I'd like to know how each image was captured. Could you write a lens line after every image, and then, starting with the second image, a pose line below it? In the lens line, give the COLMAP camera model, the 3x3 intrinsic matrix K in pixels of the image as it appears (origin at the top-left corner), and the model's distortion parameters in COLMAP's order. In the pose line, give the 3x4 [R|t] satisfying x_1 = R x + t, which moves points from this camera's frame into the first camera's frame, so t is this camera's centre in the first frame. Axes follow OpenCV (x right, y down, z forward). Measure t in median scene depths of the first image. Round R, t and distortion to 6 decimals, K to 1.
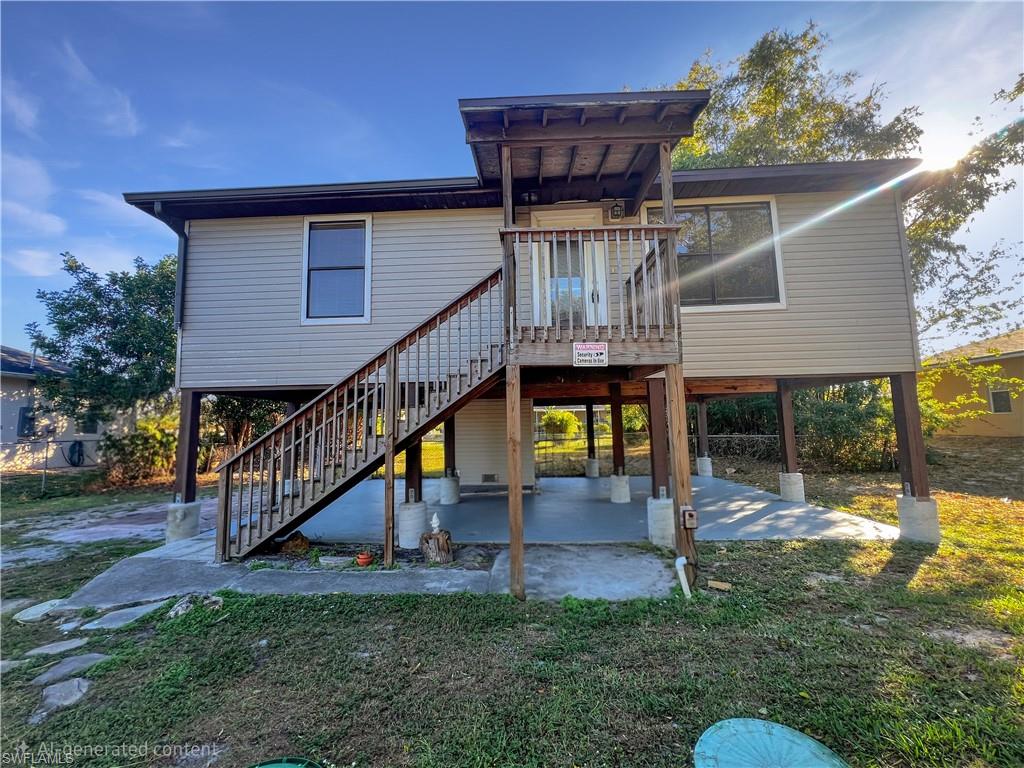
lens RADIAL K [[421.1, 0, 511.3], [0, 421.1, 384.6], [0, 0, 1]] dist [-0.003633, 0.001012]
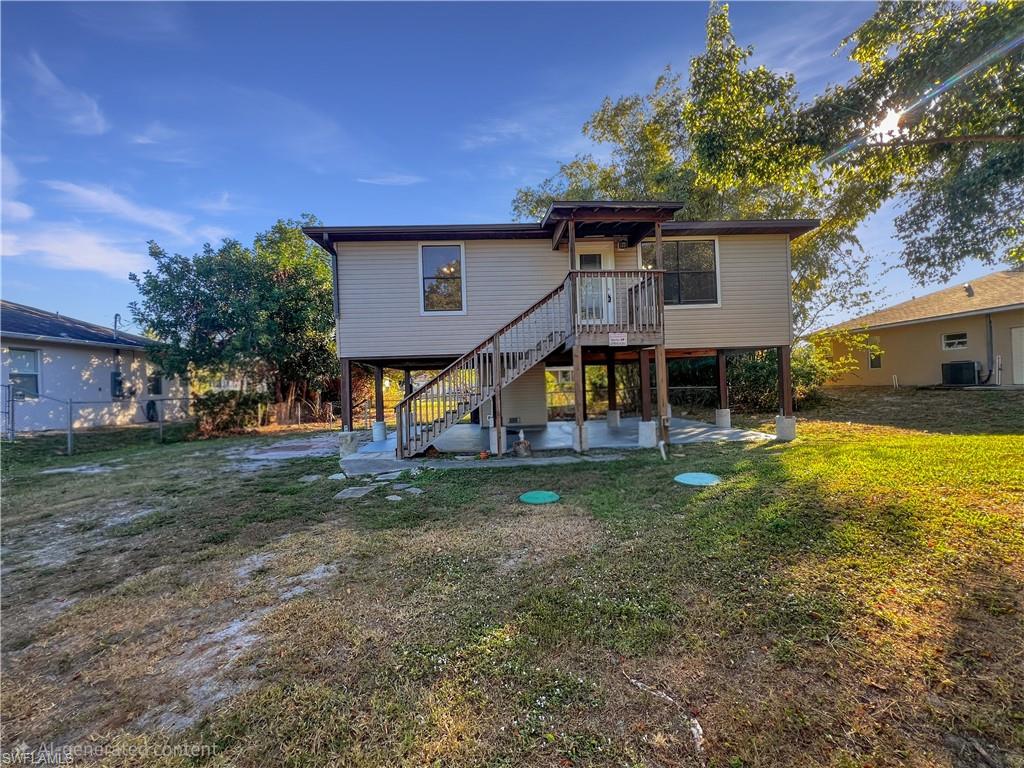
lens RADIAL K [[421.1, 0, 512.7], [0, 421.1, 389.4], [0, 0, 1]] dist [-0.003633, 0.001012]
pose [[0.995564, -0.014453, 0.092975, -0.244925], [0.004651, 0.994484, 0.104790, -0.026293], [-0.093976, -0.103892, 0.990139, -0.450807]]
